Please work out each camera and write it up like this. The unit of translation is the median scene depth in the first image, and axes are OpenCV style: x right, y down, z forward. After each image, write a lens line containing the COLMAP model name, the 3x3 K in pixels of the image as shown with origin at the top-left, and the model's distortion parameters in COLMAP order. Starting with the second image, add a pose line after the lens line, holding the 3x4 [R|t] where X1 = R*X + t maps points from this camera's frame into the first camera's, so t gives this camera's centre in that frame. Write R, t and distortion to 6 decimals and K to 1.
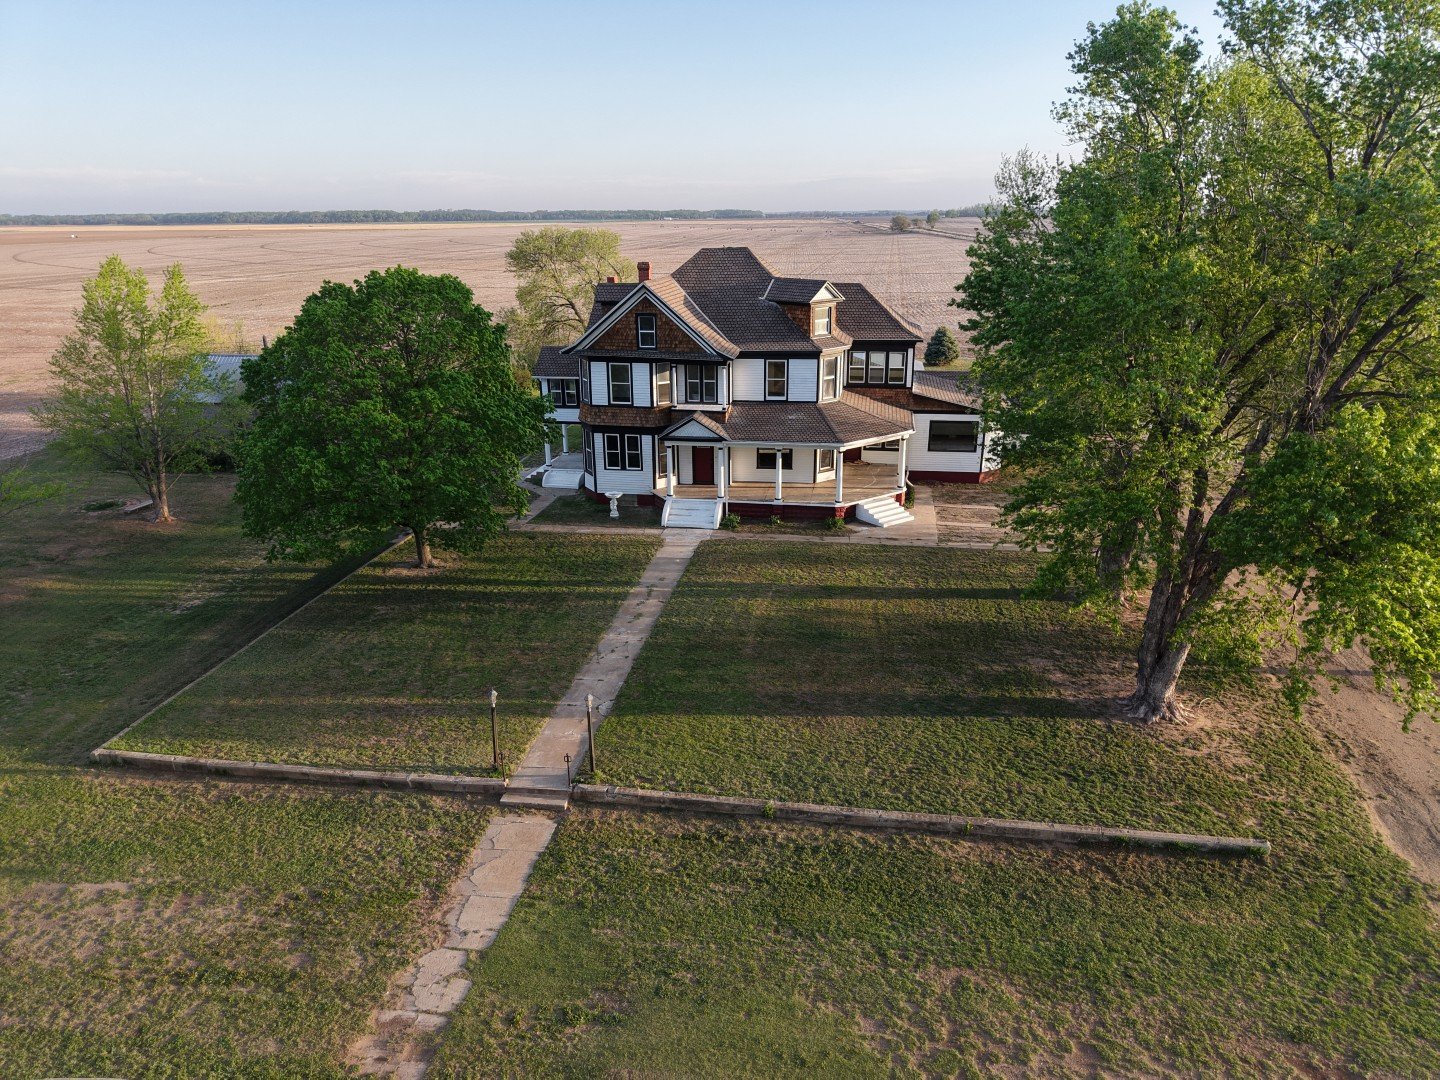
lens RADIAL K [[932.5, 0, 724.5], [0, 932.5, 542.8], [0, 0, 1]] dist [0.037852, -0.000621]
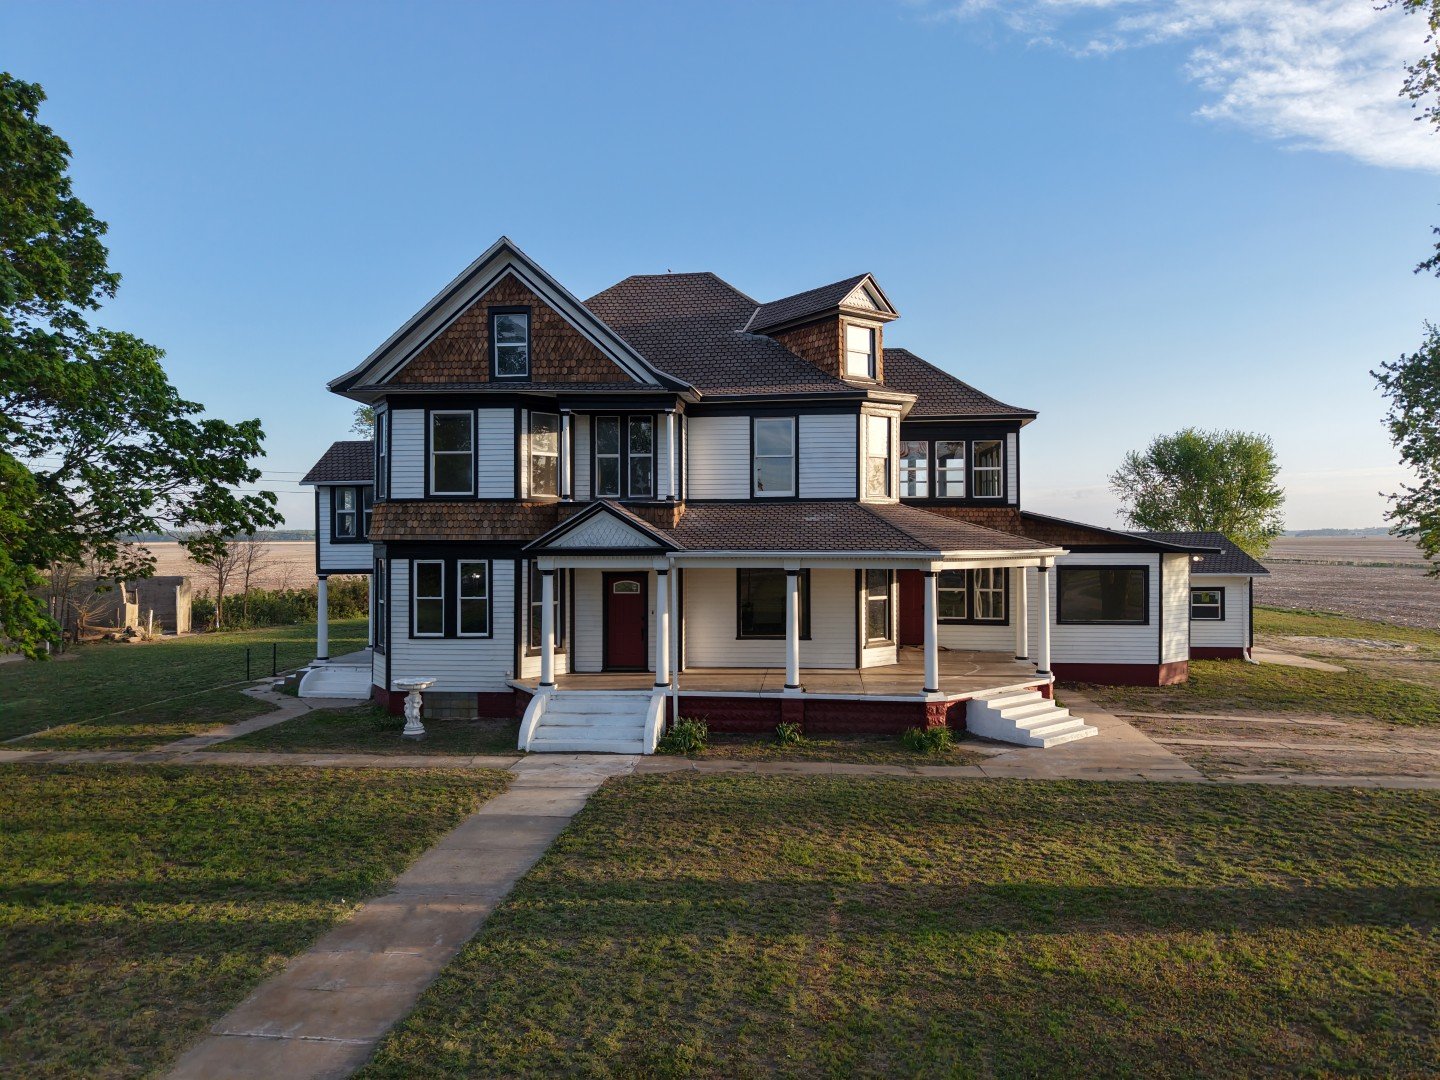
lens RADIAL K [[943.1, 0, 725.6], [0, 943.1, 538.5], [0, 0, 1]] dist [0.010952, 0.000780]
pose [[0.998046, 0.006432, 0.062148, -0.003079], [0.014391, 0.944280, -0.328828, 0.056167], [-0.060800, 0.329079, 0.942343, 0.976483]]
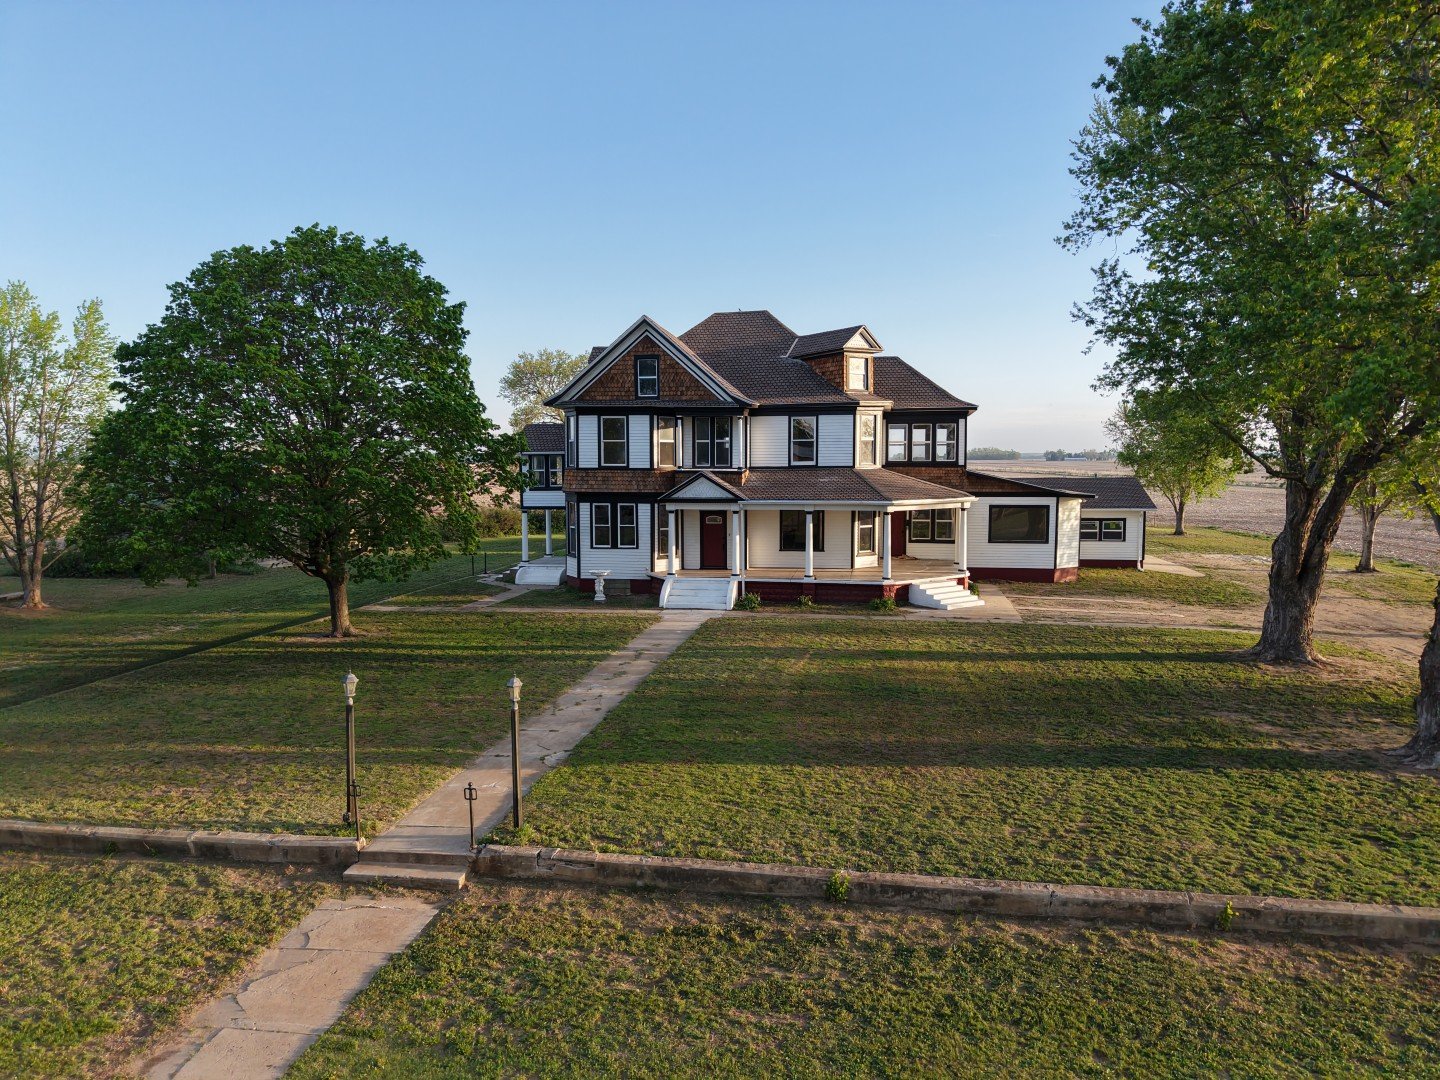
lens RADIAL K [[943.1, 0, 725.6], [0, 943.1, 538.5], [0, 0, 1]] dist [0.010952, 0.000780]
pose [[0.999959, 0.005752, -0.007036, -0.012453], [-0.007322, 0.968538, -0.248756, 0.207930], [0.005384, 0.248797, 0.968541, 0.391544]]
